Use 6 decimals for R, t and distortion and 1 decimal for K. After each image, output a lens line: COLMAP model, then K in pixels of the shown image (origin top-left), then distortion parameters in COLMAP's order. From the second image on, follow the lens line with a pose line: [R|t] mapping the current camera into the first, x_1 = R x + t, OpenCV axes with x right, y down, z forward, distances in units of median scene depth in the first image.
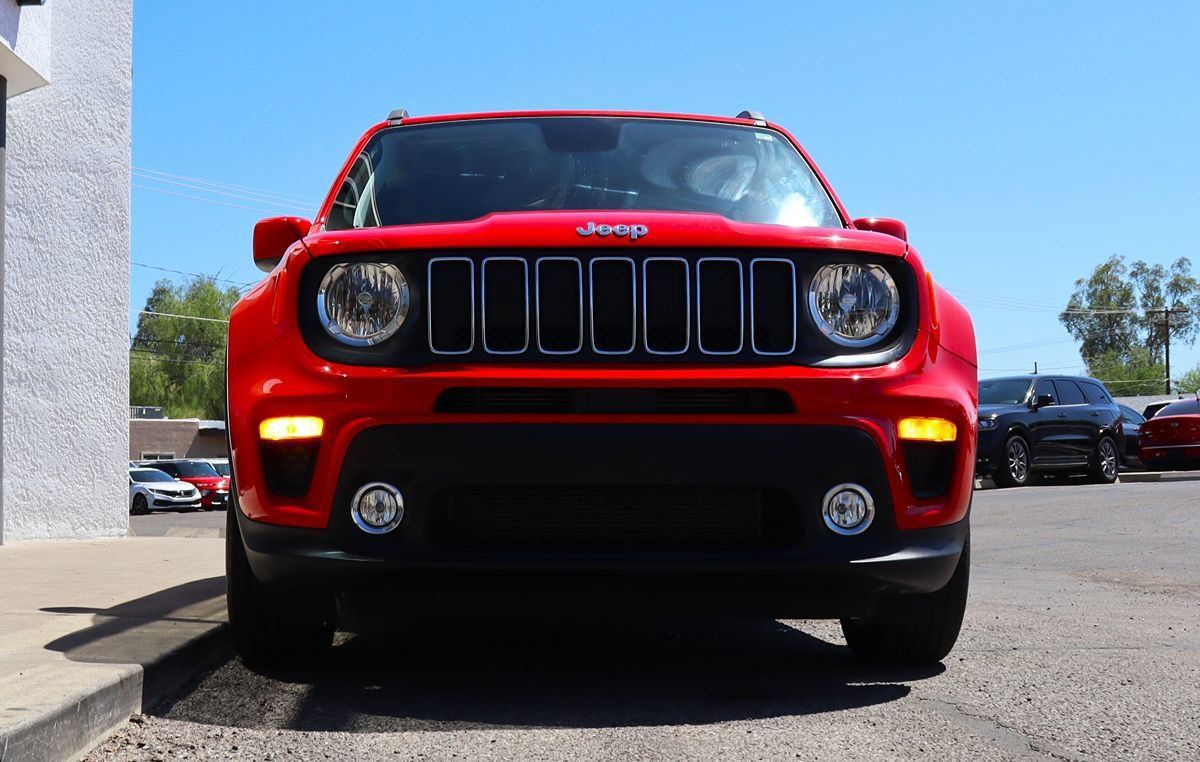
lens RADIAL K [[1680.1, 0, 453.8], [0, 1680.1, 326.8], [0, 0, 1]] dist [-0.129593, 0.000000]
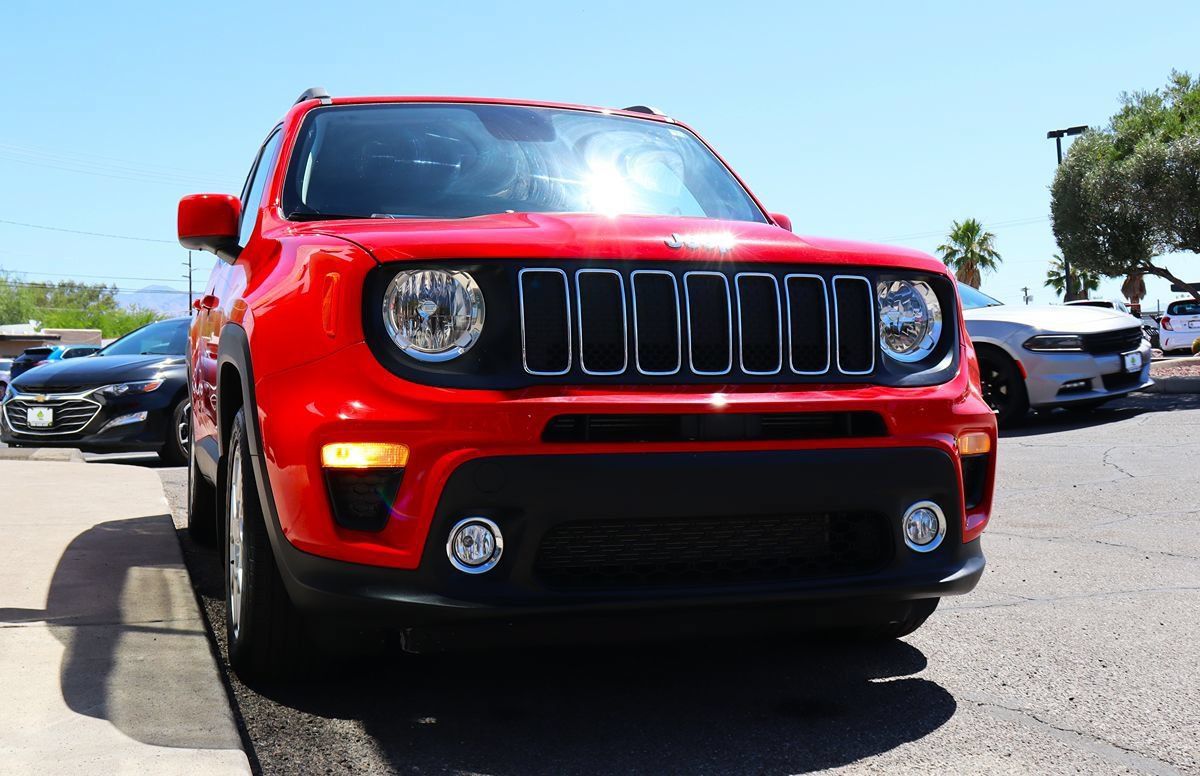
lens RADIAL K [[1334.9, 0, 509.2], [0, 1334.9, 337.3], [0, 0, 1]] dist [-0.114138, 0.000000]
pose [[0.956179, 0.003133, 0.292766, -0.175411], [-0.022103, 0.997862, 0.061511, -0.036371], [-0.291947, -0.065287, 0.954204, 0.228519]]
